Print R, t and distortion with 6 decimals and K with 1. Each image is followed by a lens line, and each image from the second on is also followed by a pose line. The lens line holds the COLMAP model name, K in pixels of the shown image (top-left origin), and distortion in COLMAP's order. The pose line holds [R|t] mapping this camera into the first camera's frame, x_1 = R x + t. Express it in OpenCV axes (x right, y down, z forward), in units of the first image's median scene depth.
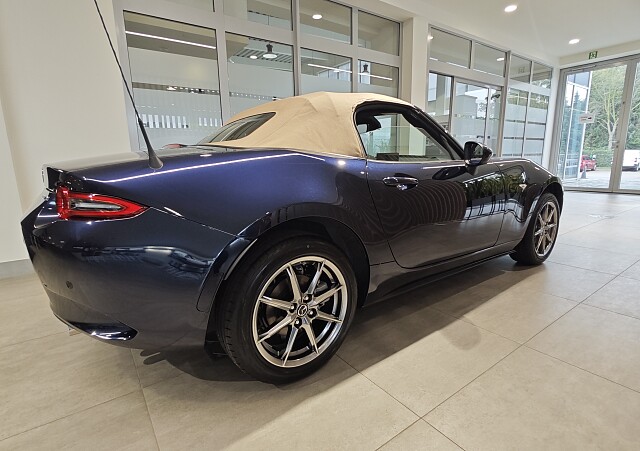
lens RADIAL K [[332.1, 0, 320.0], [0, 332.1, 225.5], [0, 0, 1]] dist [-0.002236, -0.000790]
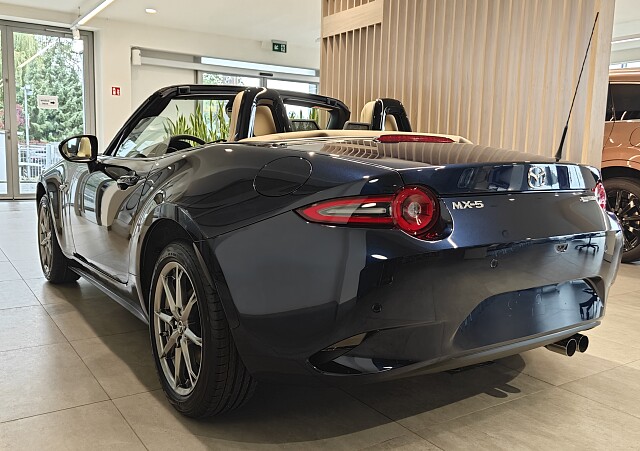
lens RADIAL K [[582.7, 0, 320.0], [0, 582.7, 225.5], [0, 0, 1]] dist [0.008341, 0.008646]
pose [[0.036228, -0.104974, 0.993815, -1.635635], [0.172831, 0.980141, 0.097229, -0.199385], [-0.984285, 0.168239, 0.053651, 1.103997]]
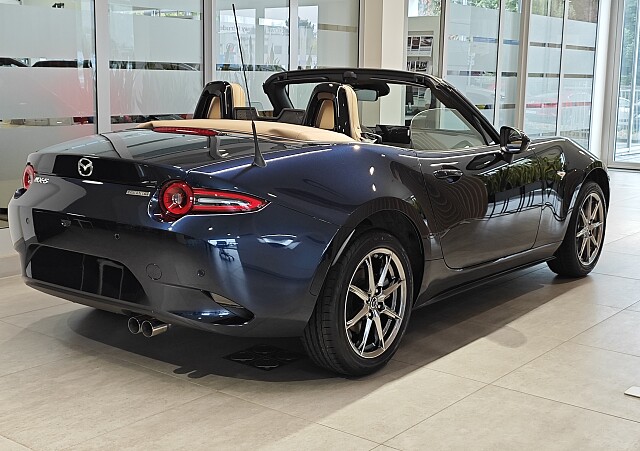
lens RADIAL K [[887.4, 0, 320.0], [0, 887.4, 225.5], [0, 0, 1]] dist [0.014870, 0.078049]
pose [[0.960398, -0.013358, 0.278311, -0.698347], [0.021516, 0.999423, -0.026277, 0.062293], [-0.277799, 0.031225, 0.960132, -1.140917]]
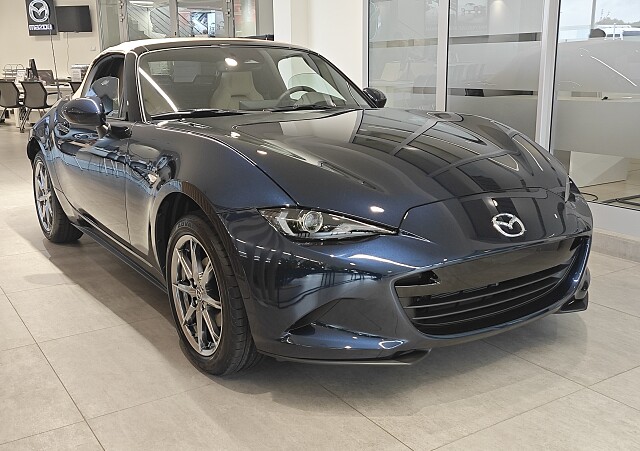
lens RADIAL K [[690.2, 0, 320.0], [0, 690.2, 225.5], [0, 0, 1]] dist [0.004664, 0.002701]
pose [[-0.052378, 0.245043, -0.968096, 2.249551], [-0.184440, 0.950375, 0.250536, -0.491480], [0.981447, 0.191678, -0.004584, 1.675366]]
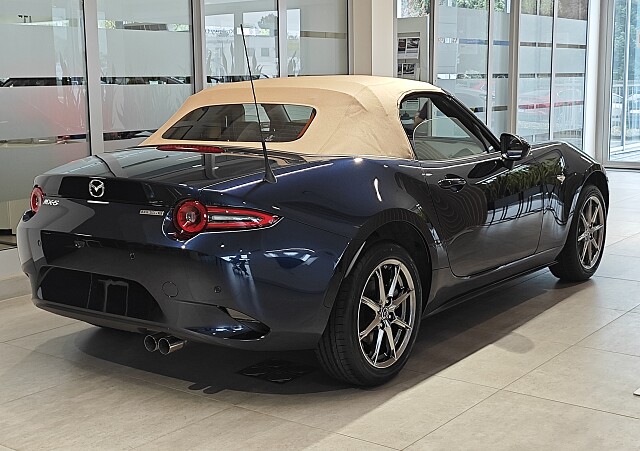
lens RADIAL K [[933.1, 0, 317.4], [0, 933.1, 232.7], [0, 0, 1]] dist [0.002960, 0.091942]
pose [[0.954375, -0.043056, 0.295491, -0.792880], [0.053624, 0.998176, -0.027751, 0.054021], [-0.293757, 0.042330, 0.954943, -1.240465]]
